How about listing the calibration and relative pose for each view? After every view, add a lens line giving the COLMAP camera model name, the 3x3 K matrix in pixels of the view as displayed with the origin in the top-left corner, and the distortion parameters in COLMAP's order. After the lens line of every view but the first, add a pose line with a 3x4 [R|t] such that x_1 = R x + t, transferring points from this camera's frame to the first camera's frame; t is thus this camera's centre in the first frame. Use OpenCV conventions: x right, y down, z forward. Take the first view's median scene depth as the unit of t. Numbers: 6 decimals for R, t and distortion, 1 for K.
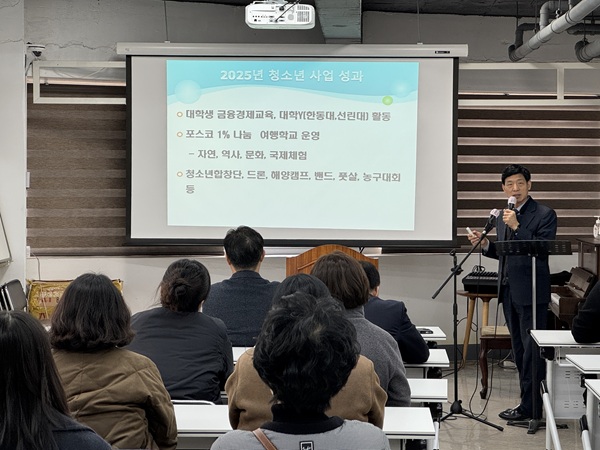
lens RADIAL K [[1460.1, 0, 290.1], [0, 1460.1, 231.3], [0, 0, 1]] dist [0.244736, 0.000000]
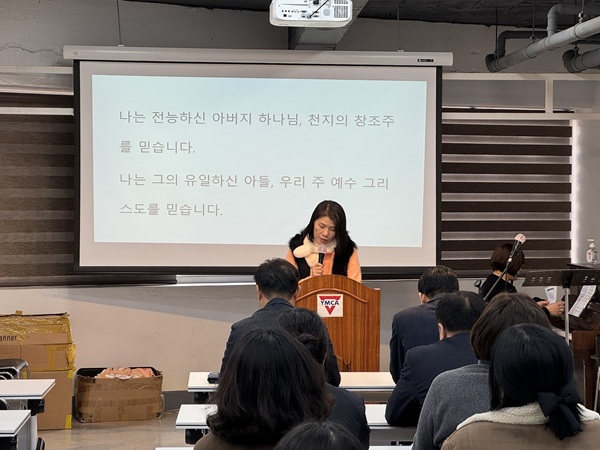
lens RADIAL K [[1460.1, 0, 301.0], [0, 1460.1, 226.0], [0, 0, 1]] dist [0.244736, 0.000000]
pose [[0.993490, -0.003179, 0.113877, -0.076517], [0.004921, 0.999875, -0.015015, -0.005600], [-0.113816, 0.015478, 0.993381, 0.103123]]
